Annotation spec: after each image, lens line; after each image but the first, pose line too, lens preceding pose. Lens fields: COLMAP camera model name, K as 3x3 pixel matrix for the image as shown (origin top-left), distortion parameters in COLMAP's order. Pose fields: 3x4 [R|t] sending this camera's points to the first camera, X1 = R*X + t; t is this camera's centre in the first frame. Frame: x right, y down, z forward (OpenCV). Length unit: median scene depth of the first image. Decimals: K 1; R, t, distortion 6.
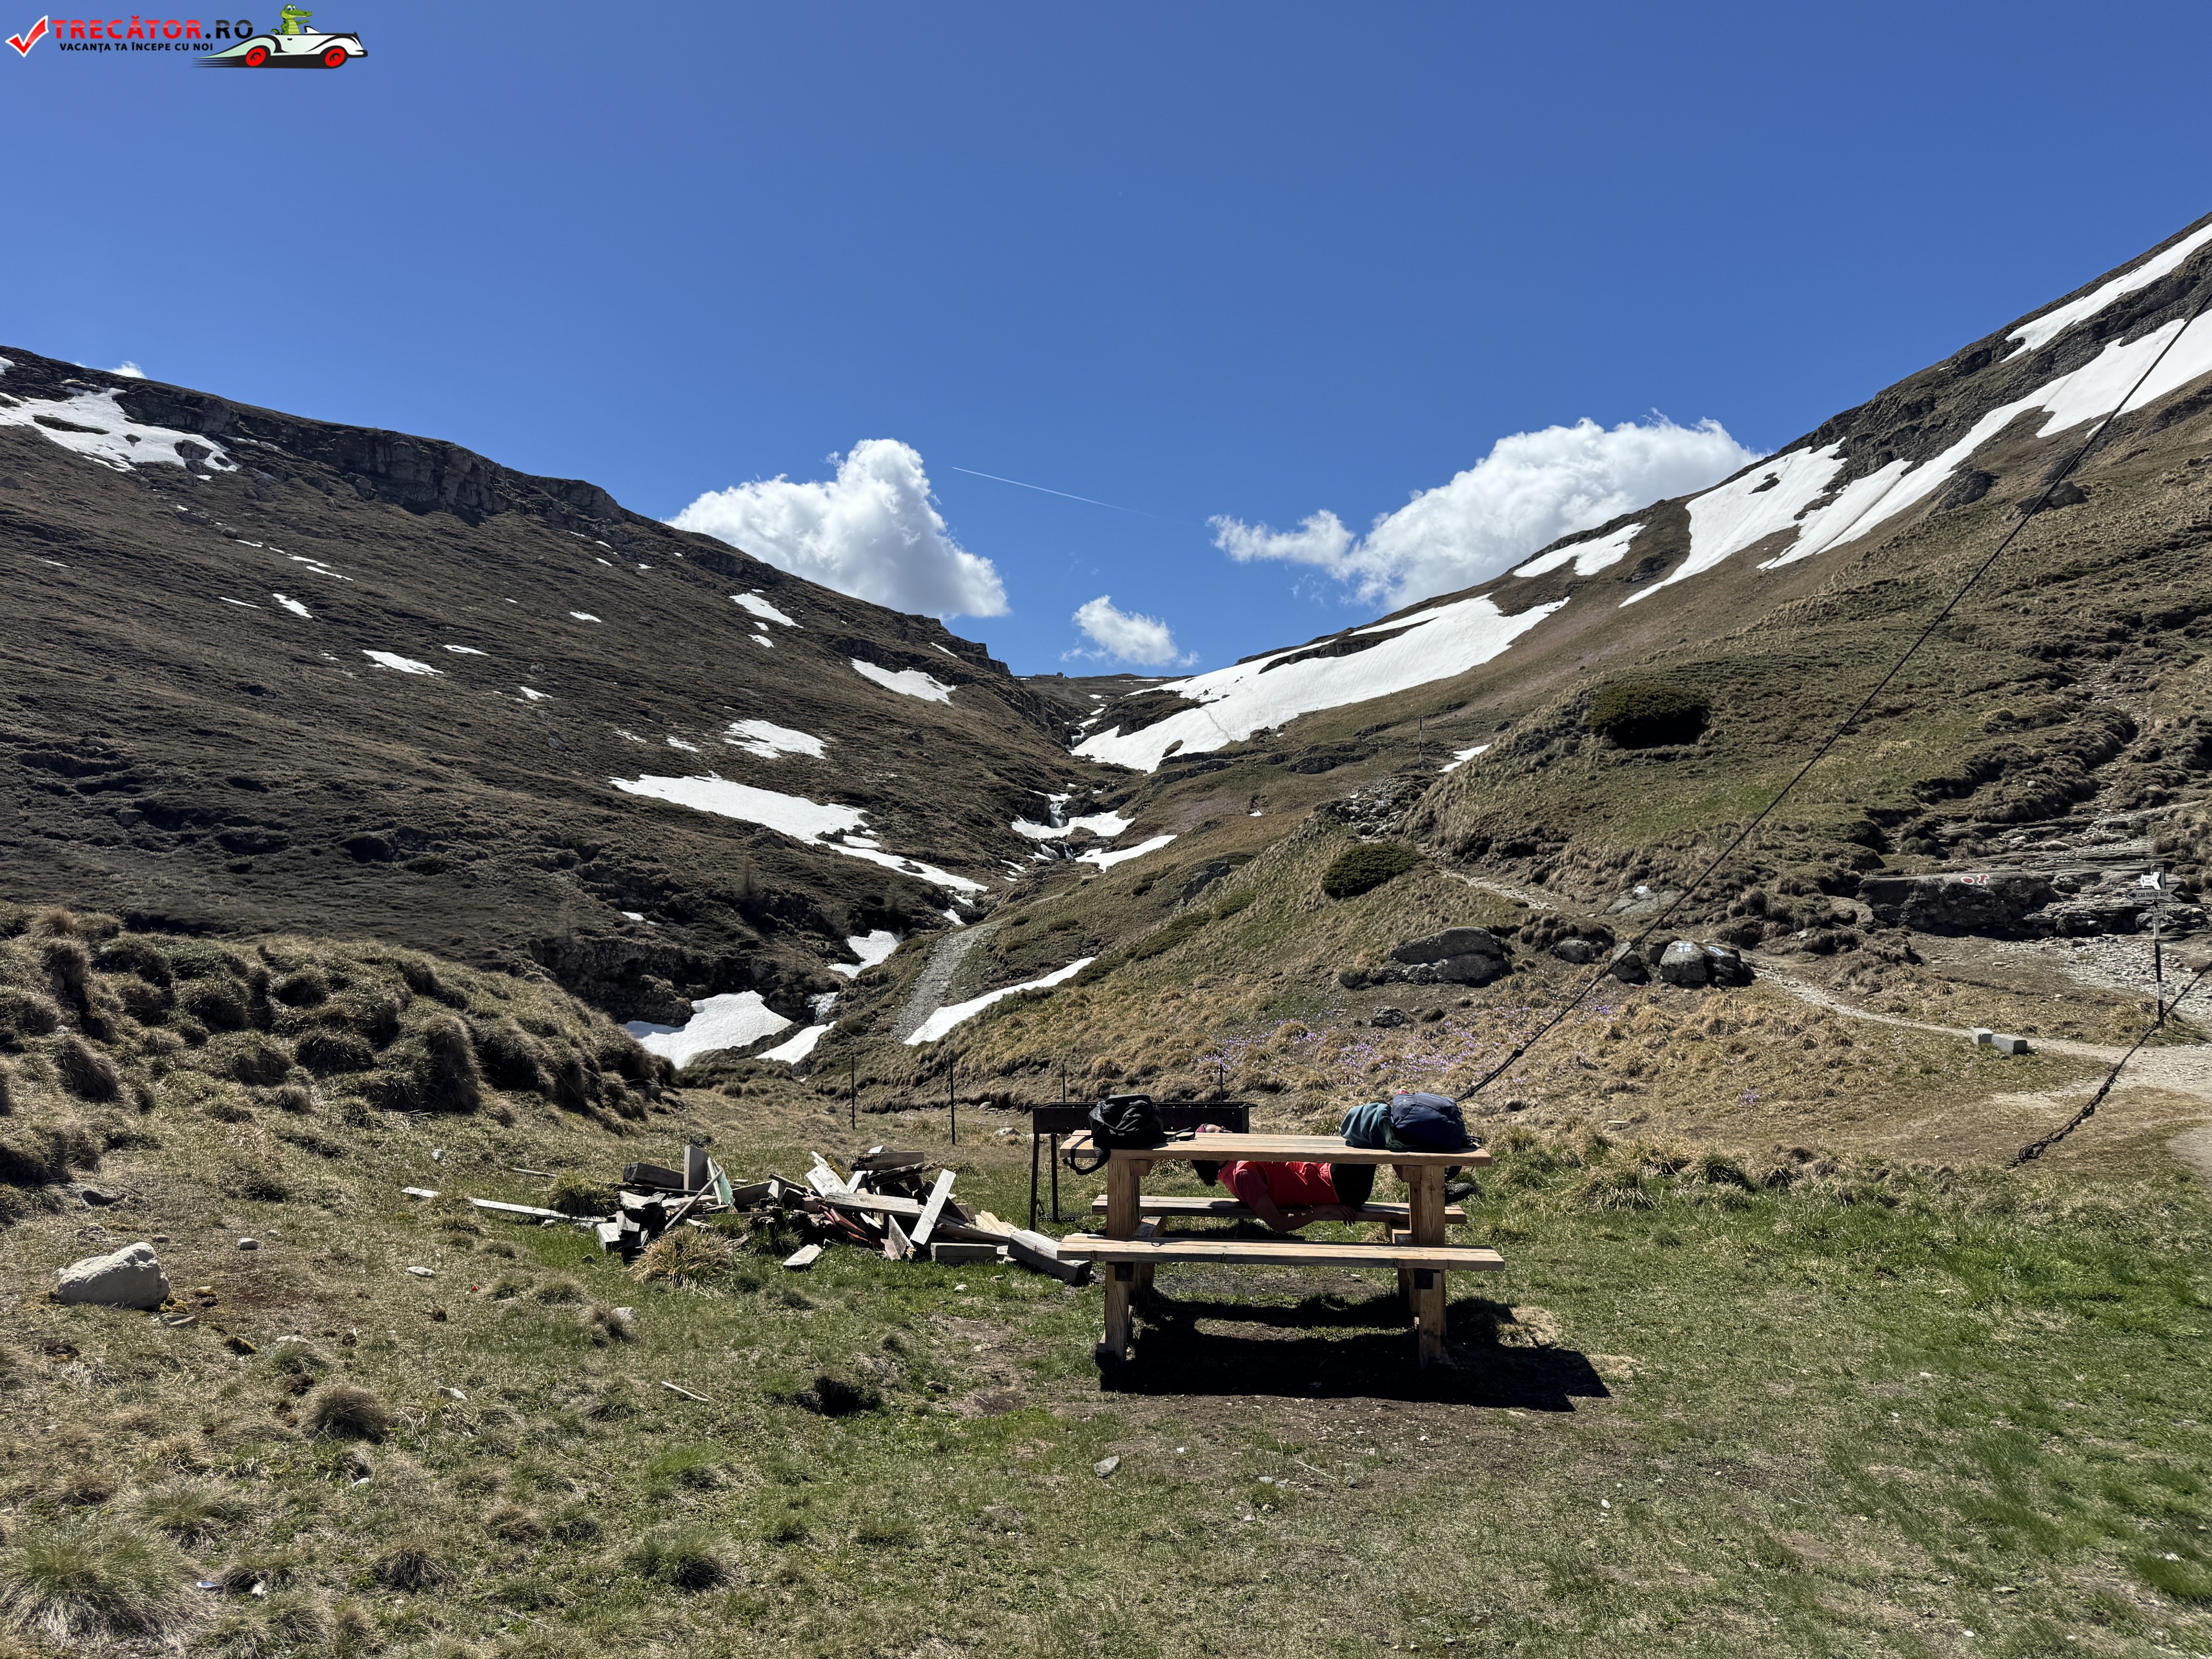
lens RADIAL K [[1562.3, 0, 1120.9], [0, 1562.3, 866.2], [0, 0, 1]] dist [0.059784, -0.069921]
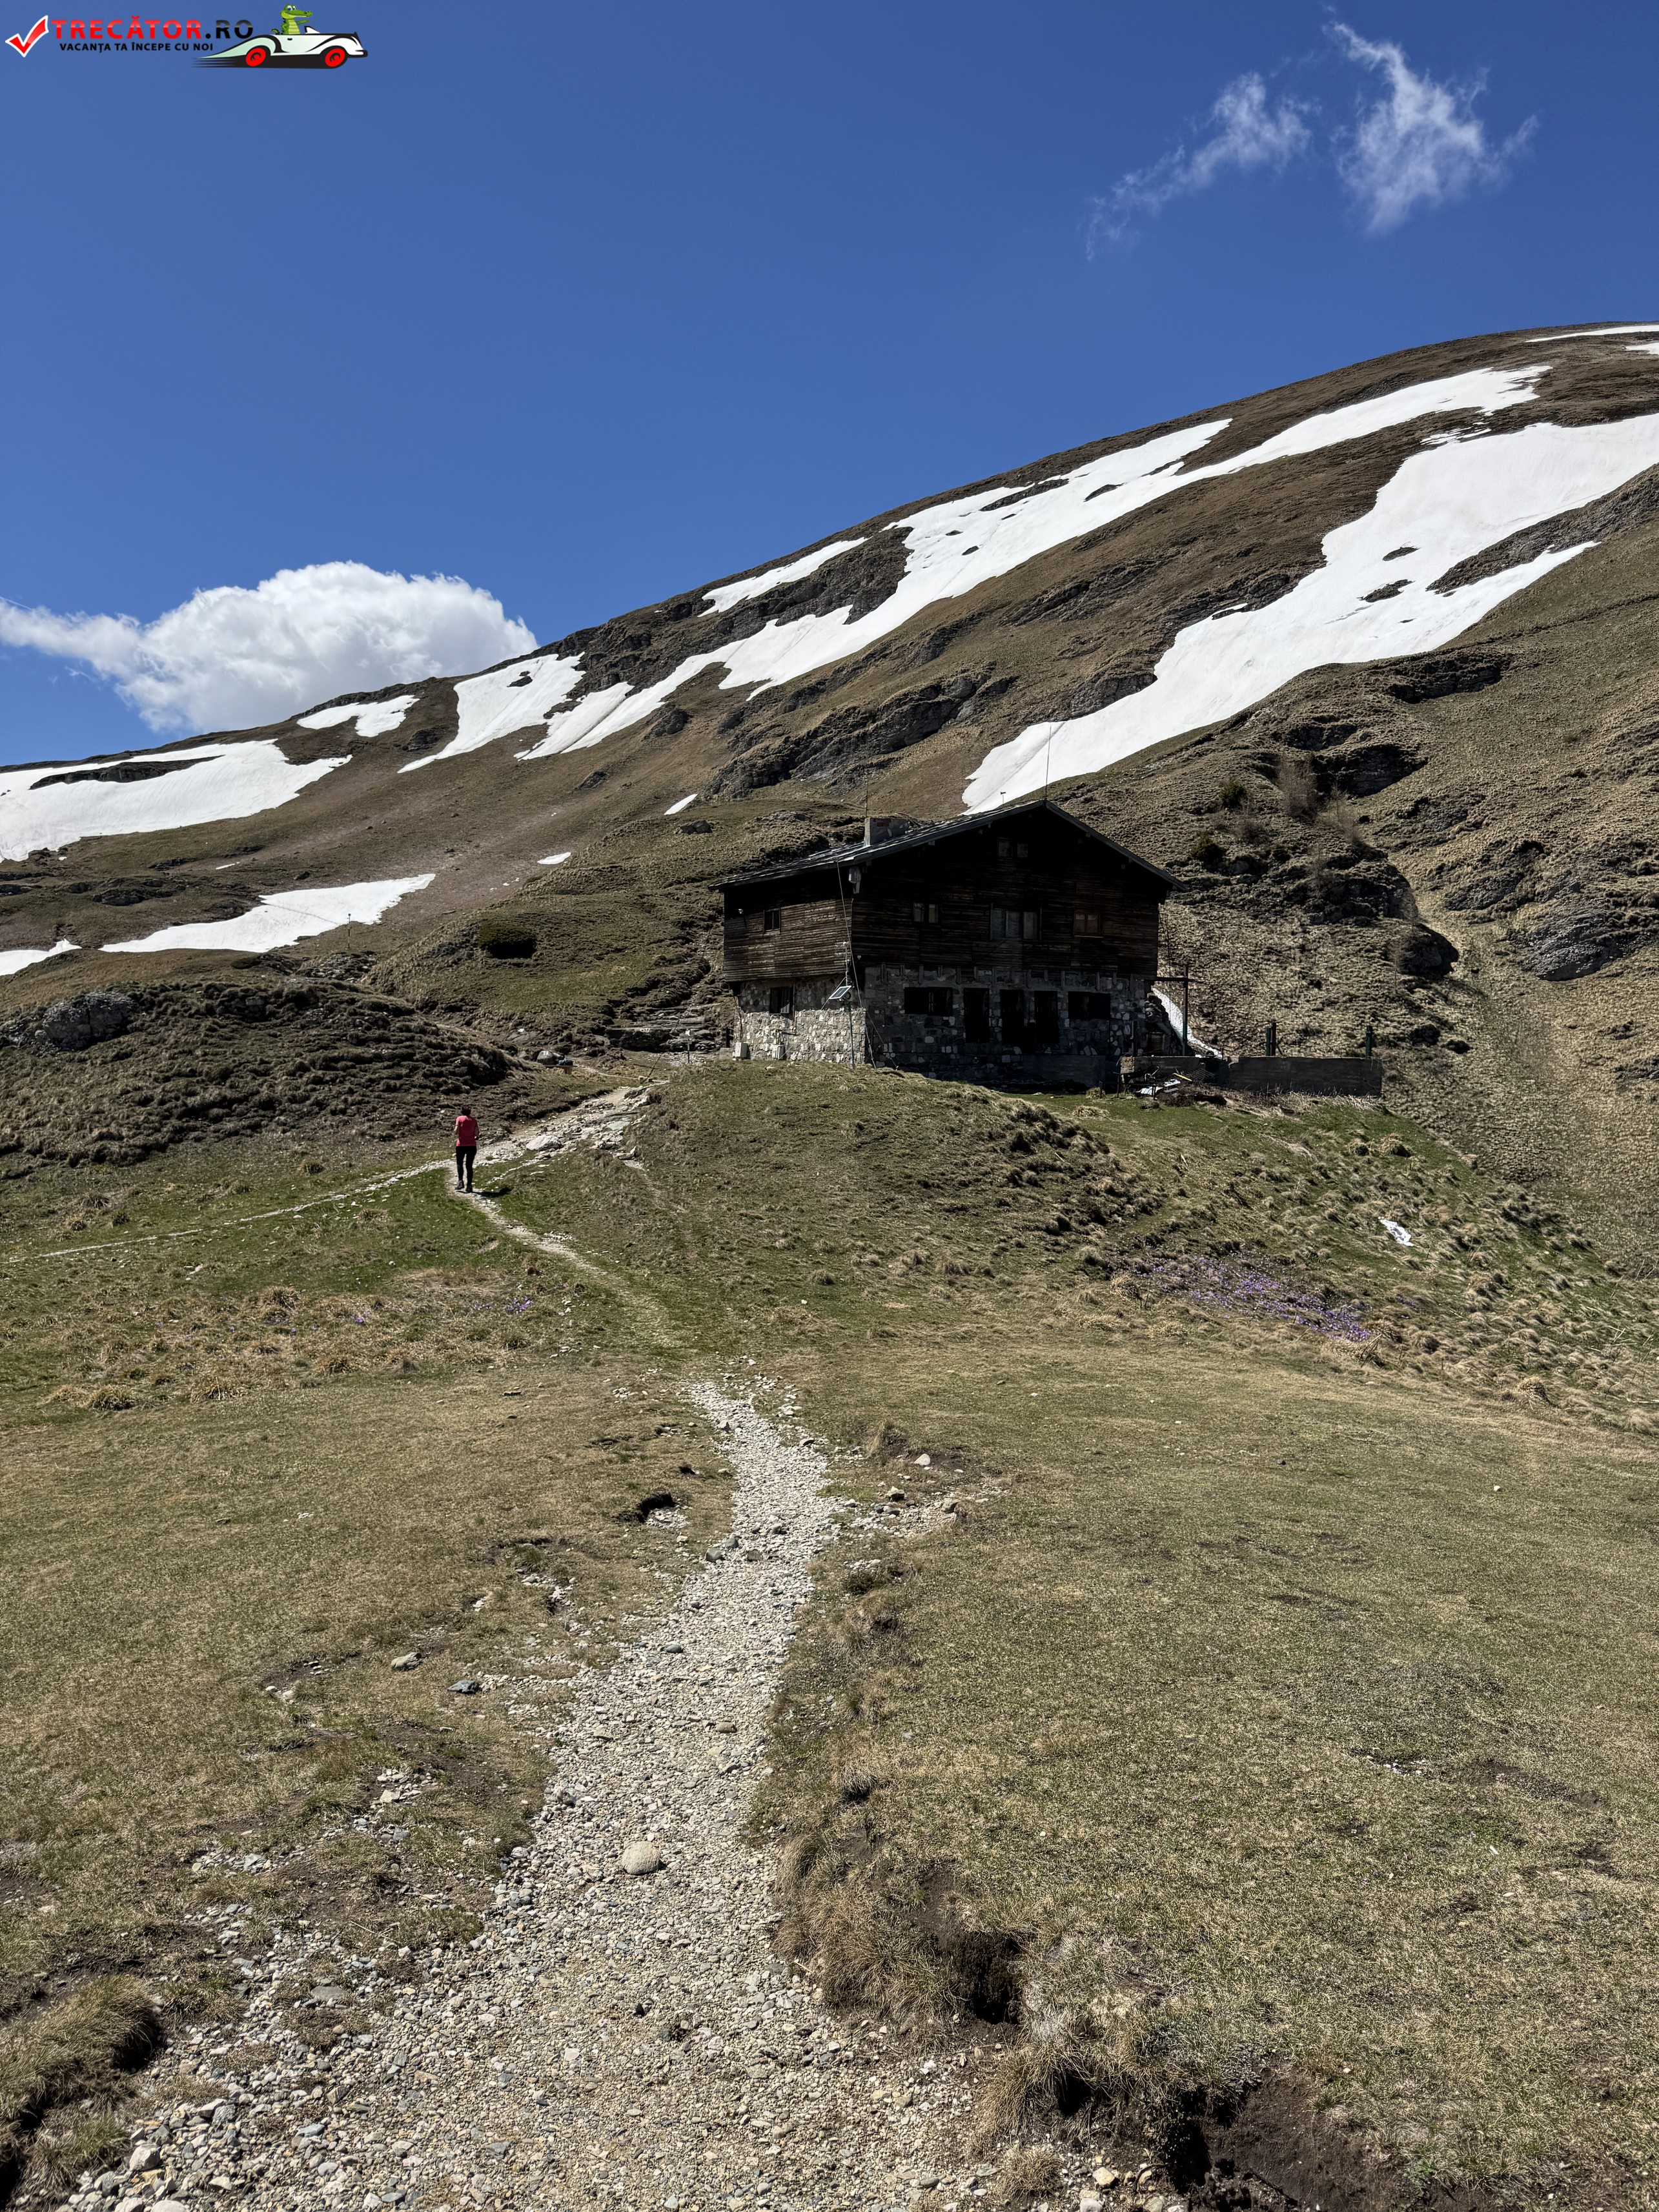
lens RADIAL K [[1562.3, 0, 827.1], [0, 1562.3, 1104.3], [0, 0, 1]] dist [0.059784, -0.069921]
pose [[0.828349, 0.002006, 0.560208, -0.097065], [-0.039629, 0.997698, 0.055023, -0.003462], [-0.558809, -0.067779, 0.826522, -0.193694]]
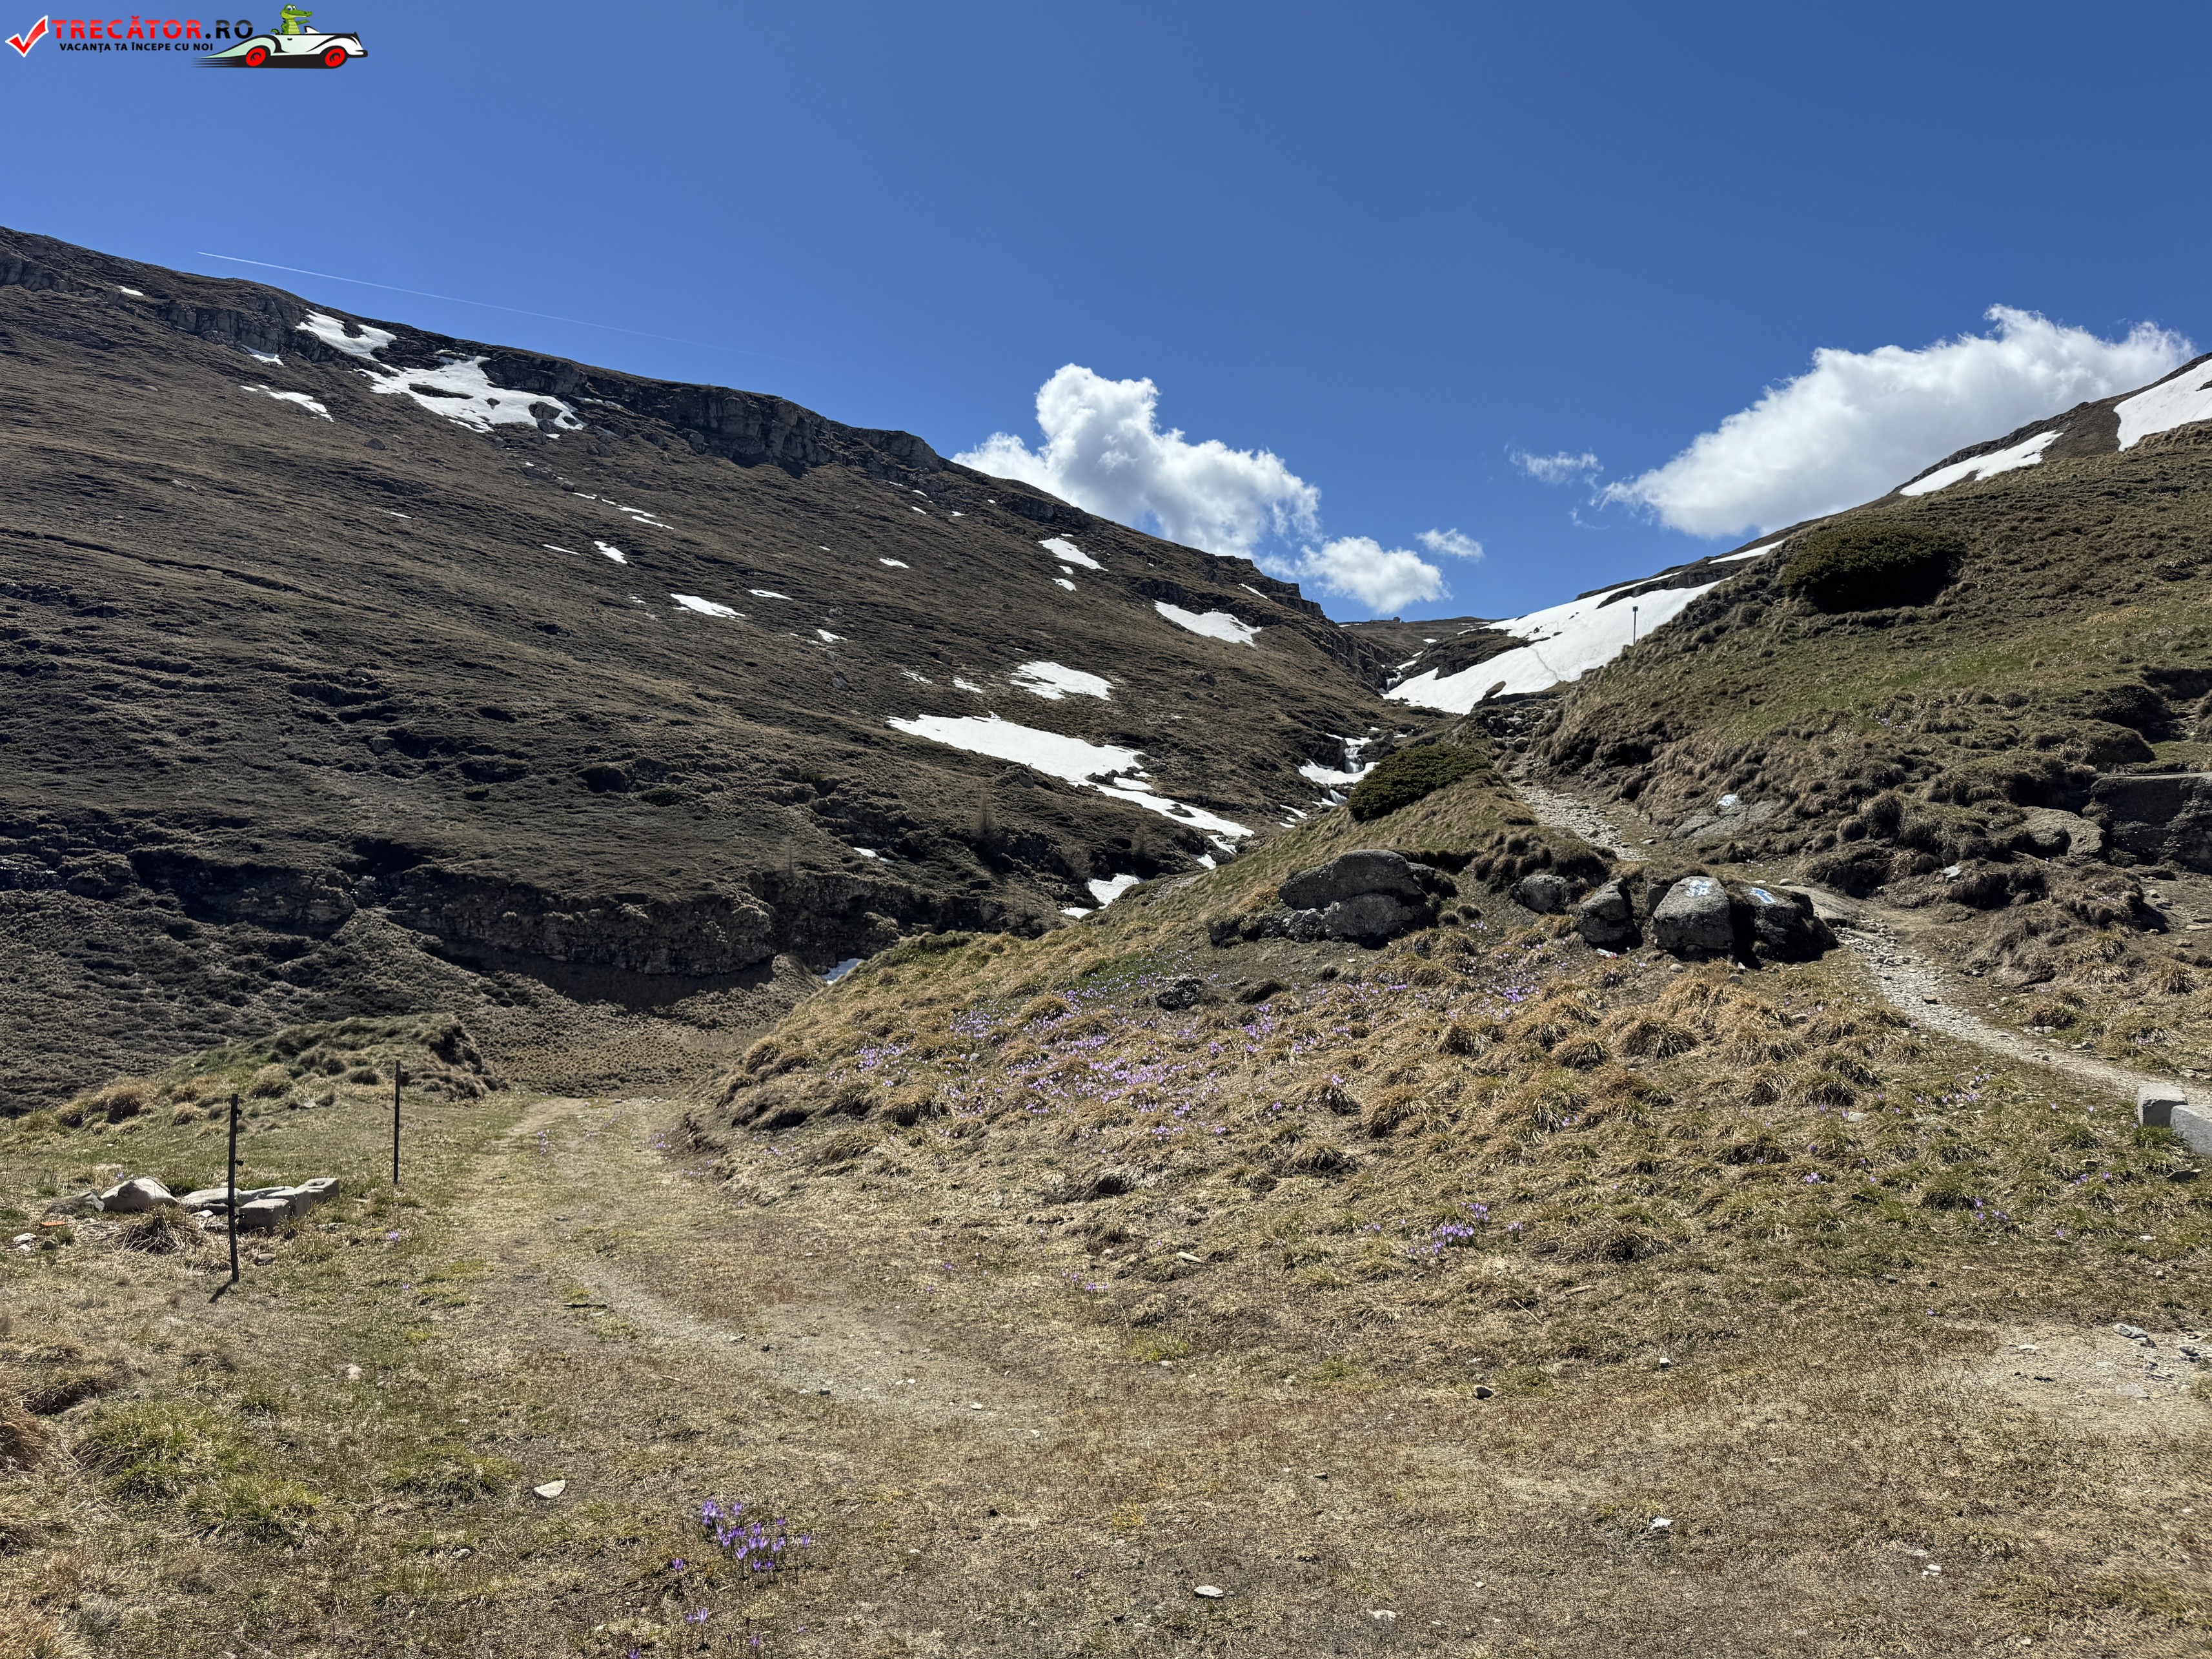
lens RADIAL K [[1562.3, 0, 1109.6], [0, 1562.3, 851.7], [0, 0, 1]] dist [0.059784, -0.069921]
pose [[0.974749, 0.020683, -0.222344, 0.037080], [-0.015797, 0.999594, 0.023733, 0.003859], [0.222745, -0.019622, 0.974679, 0.054917]]
